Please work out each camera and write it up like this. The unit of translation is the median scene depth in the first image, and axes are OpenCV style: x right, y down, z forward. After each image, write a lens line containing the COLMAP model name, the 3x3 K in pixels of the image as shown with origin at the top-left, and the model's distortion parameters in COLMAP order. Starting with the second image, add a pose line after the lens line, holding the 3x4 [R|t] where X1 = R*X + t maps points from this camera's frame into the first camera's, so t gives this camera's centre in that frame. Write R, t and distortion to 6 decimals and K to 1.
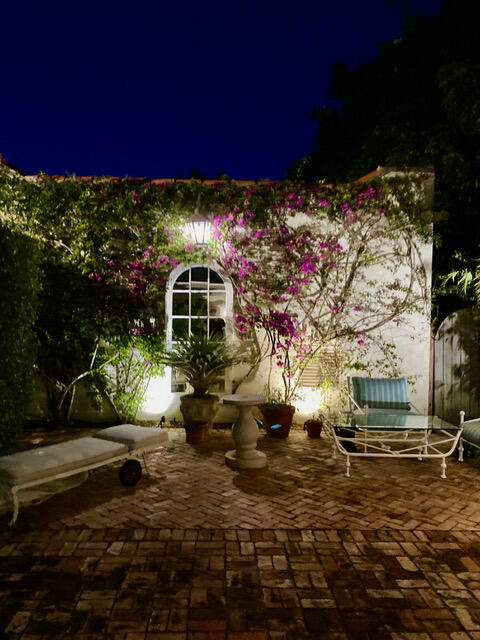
lens RADIAL K [[536.9, 0, 240.7], [0, 536.9, 319.4], [0, 0, 1]] dist [0.009675, -0.012691]
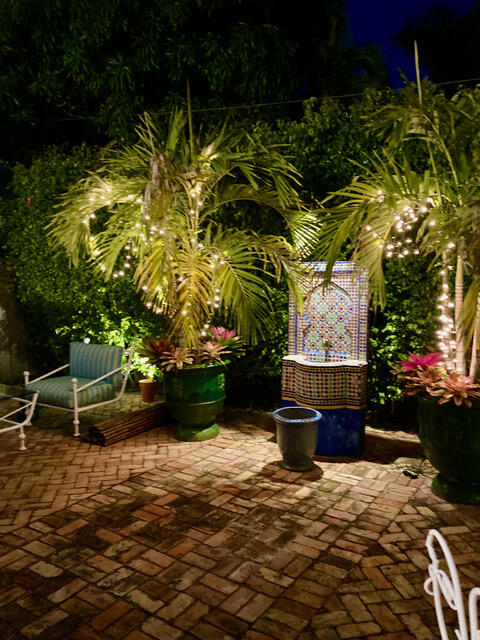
lens RADIAL K [[536.9, 0, 239.4], [0, 536.9, 321.8], [0, 0, 1]] dist [0.009675, -0.012691]
pose [[0.618730, -0.133602, 0.774160, -0.080419], [0.062311, 0.990675, 0.121166, 0.002022], [-0.783129, -0.026731, 0.621285, 0.243903]]
